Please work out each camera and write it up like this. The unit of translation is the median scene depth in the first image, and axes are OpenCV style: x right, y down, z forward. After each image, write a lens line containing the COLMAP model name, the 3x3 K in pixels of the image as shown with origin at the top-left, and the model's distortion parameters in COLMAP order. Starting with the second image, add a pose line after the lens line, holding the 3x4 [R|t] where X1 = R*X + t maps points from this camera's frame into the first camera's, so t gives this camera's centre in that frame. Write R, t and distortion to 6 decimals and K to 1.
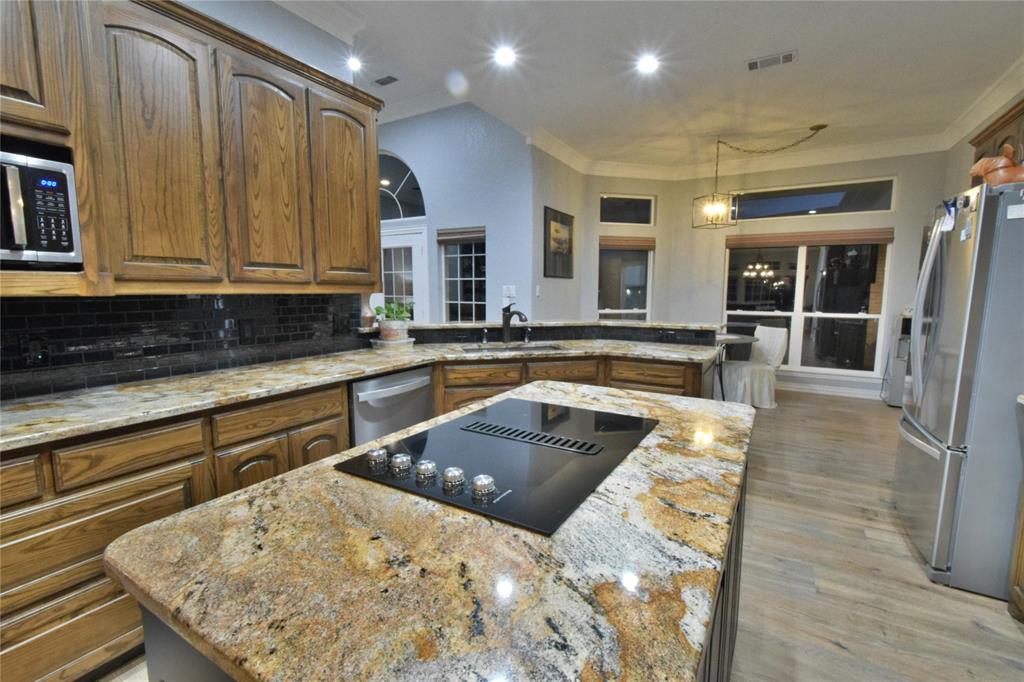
lens RADIAL K [[448.8, 0, 508.7], [0, 448.8, 339.8], [0, 0, 1]] dist [0.003994, -0.005521]
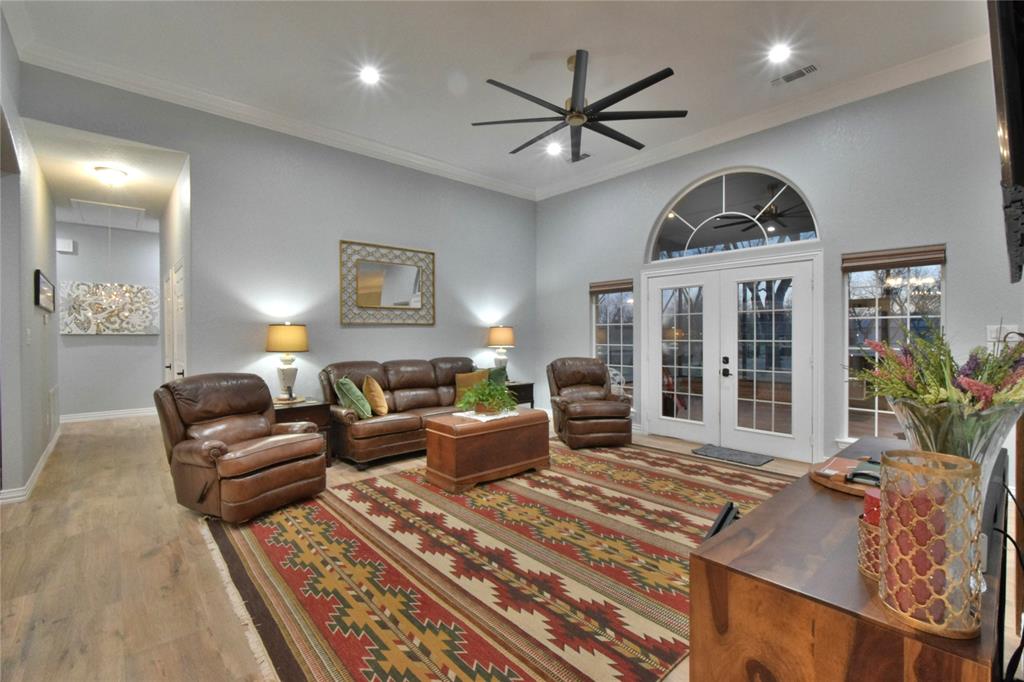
lens RADIAL K [[448.8, 0, 514.8], [0, 448.8, 337.7], [0, 0, 1]] dist [0.003994, -0.005521]
pose [[0.957127, -0.001843, -0.289664, -1.178992], [-0.029304, 0.994234, -0.103152, -0.022782], [0.288184, 0.107218, 0.951554, 0.329162]]
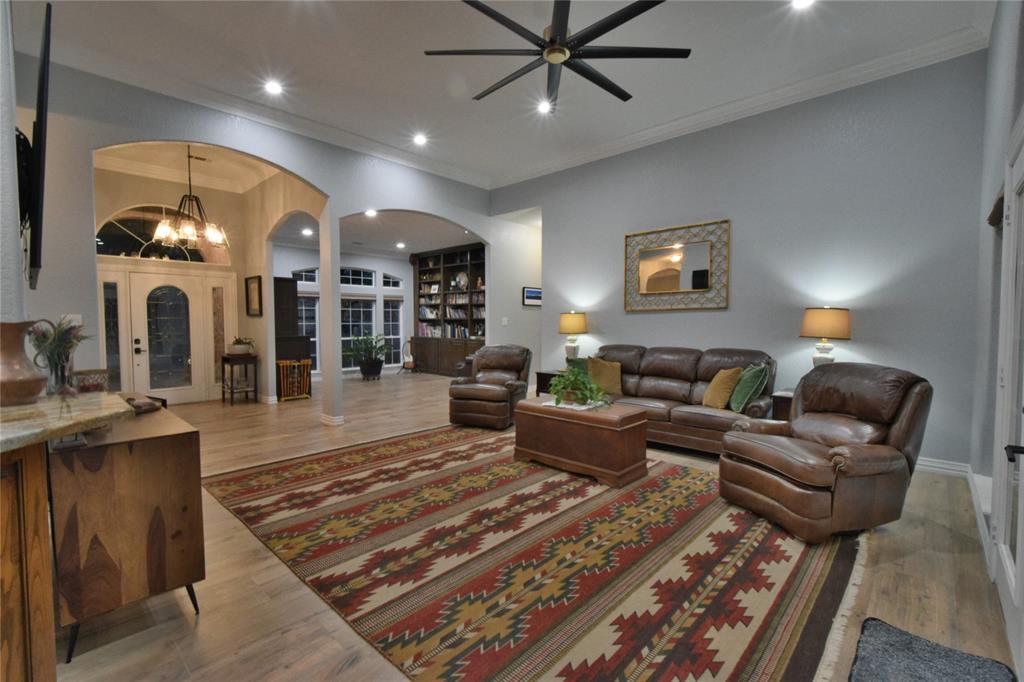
lens RADIAL K [[448.8, 0, 515.8], [0, 448.8, 341.7], [0, 0, 1]] dist [0.003994, -0.005521]
pose [[-0.195393, 0.043976, -0.979739, -0.013051], [-0.109675, 0.991748, 0.066387, -0.238854], [0.974573, 0.120424, -0.188957, 2.212582]]
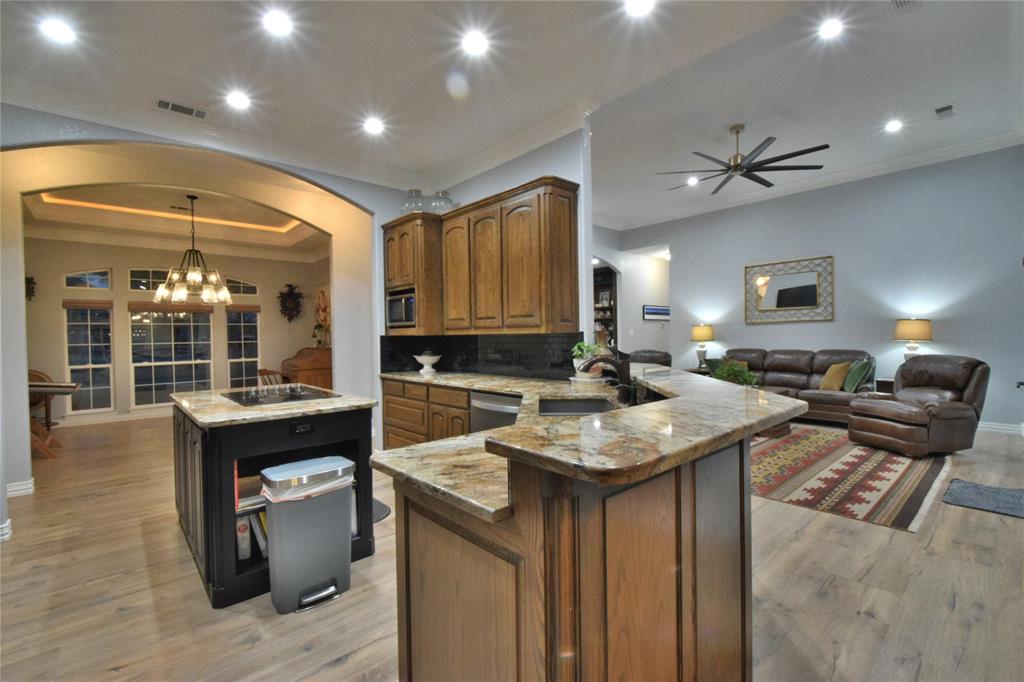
lens RADIAL K [[448.8, 0, 519.8], [0, 448.8, 341.3], [0, 0, 1]] dist [0.003994, -0.005521]
pose [[-0.280887, 0.017070, -0.959589, 1.121106], [-0.092508, 0.994705, 0.044773, -0.167181], [0.955272, 0.101346, -0.277821, 1.619917]]
